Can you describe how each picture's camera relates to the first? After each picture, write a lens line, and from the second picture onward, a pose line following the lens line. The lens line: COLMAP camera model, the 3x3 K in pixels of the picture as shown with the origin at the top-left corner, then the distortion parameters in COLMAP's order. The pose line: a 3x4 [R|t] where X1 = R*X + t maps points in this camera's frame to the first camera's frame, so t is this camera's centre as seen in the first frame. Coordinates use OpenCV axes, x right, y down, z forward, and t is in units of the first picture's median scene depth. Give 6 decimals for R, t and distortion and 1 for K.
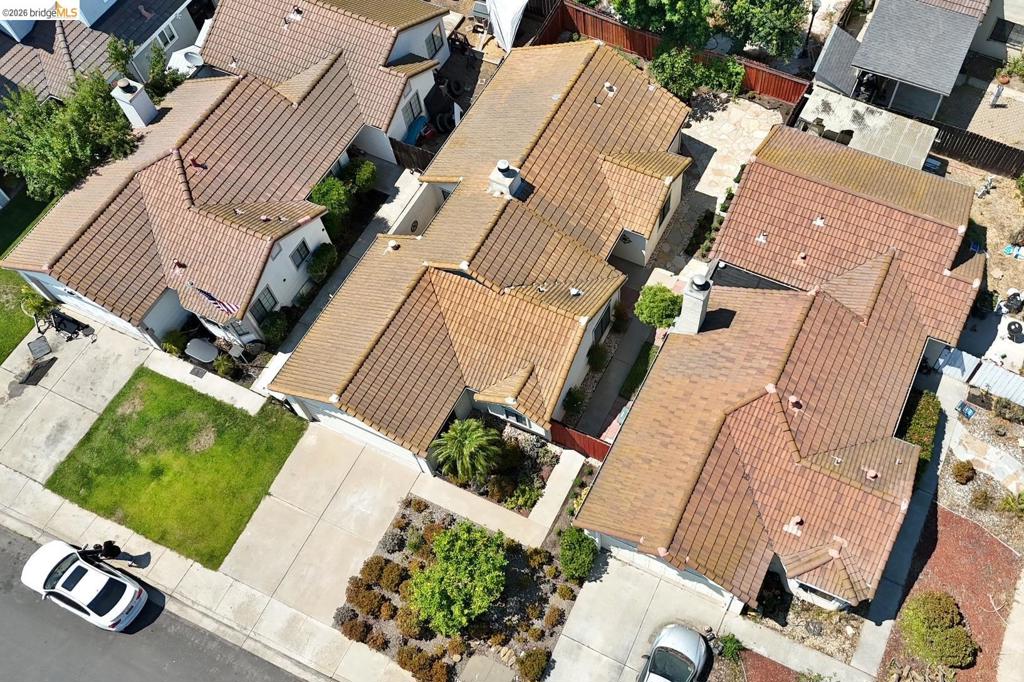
lens RADIAL K [[927.7, 0, 617.3], [0, 927.7, 344.2], [0, 0, 1]] dist [0.063046, -0.055406]
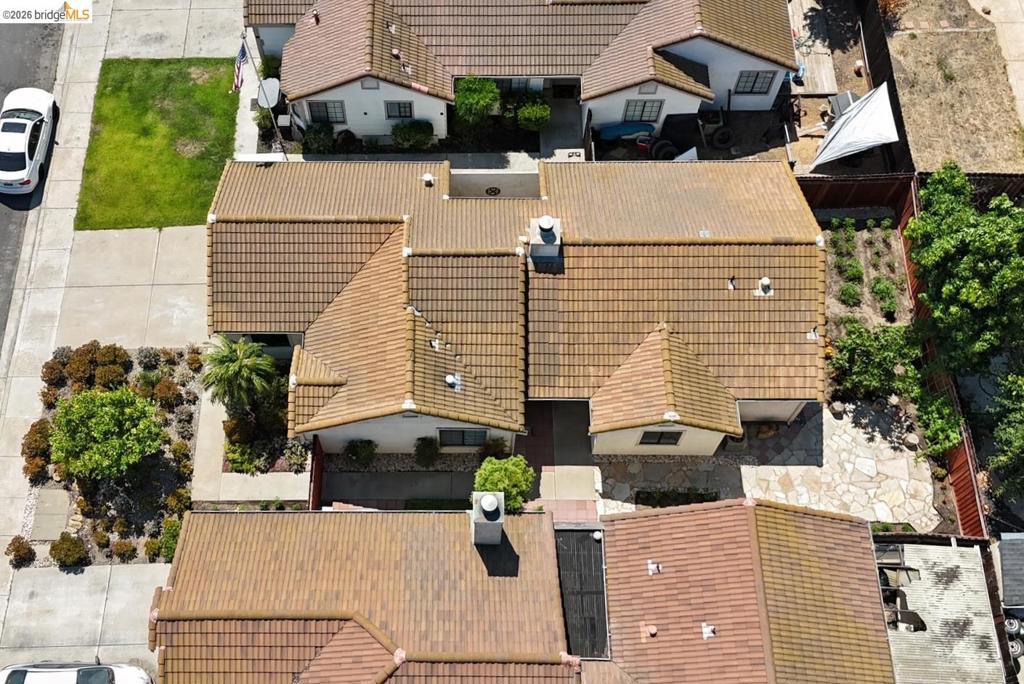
lens RADIAL K [[1076.2, 0, 454.1], [0, 1076.2, 340.2], [0, 0, 1]] dist [0.107352, -0.215154]
pose [[0.414498, 0.819452, -0.395841, 0.280823], [-0.788072, 0.540735, 0.294191, -0.335190], [0.455120, 0.190010, 0.869921, 0.178491]]
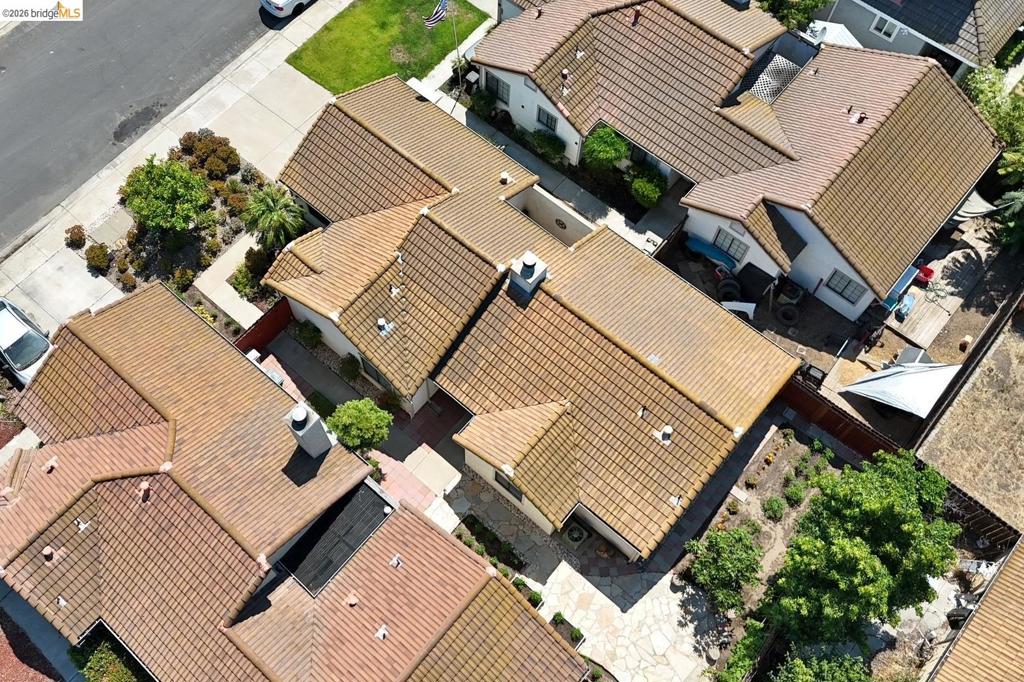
lens RADIAL K [[969.0, 0, 458.3], [0, 969.0, 313.1], [0, 0, 1]] dist [0.099122, -0.162493]
pose [[-0.286499, 0.864233, -0.413546, 0.302469], [-0.824751, -0.002817, 0.565489, -0.626812], [0.487549, 0.503085, 0.713584, 0.337513]]
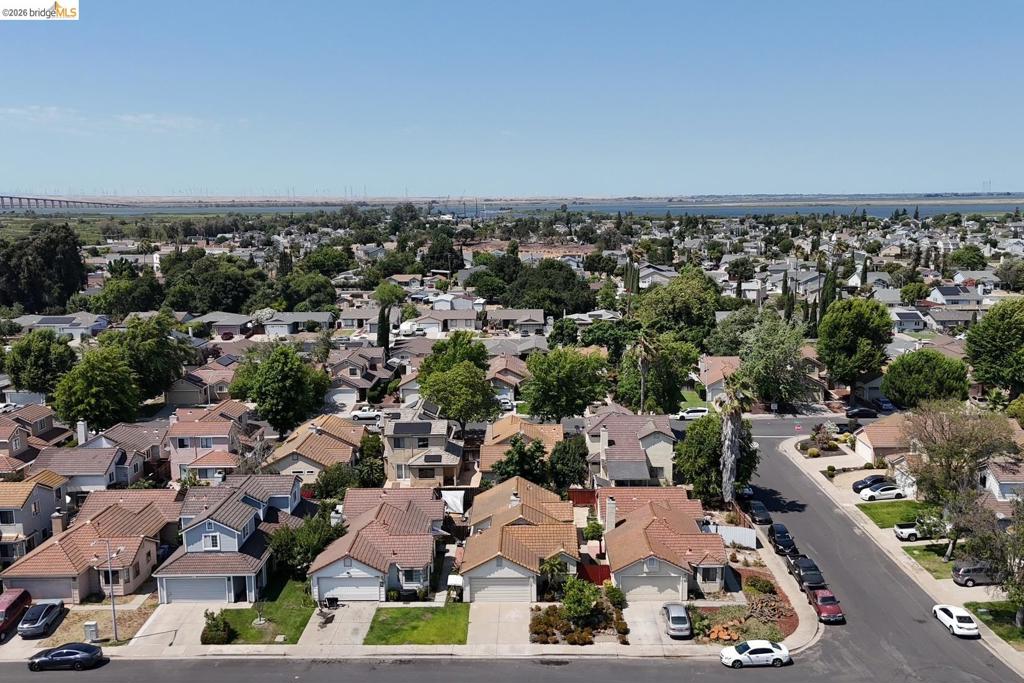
lens RADIAL K [[894.0, 0, 526.1], [0, 894.0, 341.2], [0, 0, 1]] dist [0.064612, -0.004579]
pose [[0.910751, -0.072089, 0.406614, -0.998545], [0.364151, 0.604547, -0.708461, 1.214082], [-0.194745, 0.793301, 0.576843, -0.670192]]
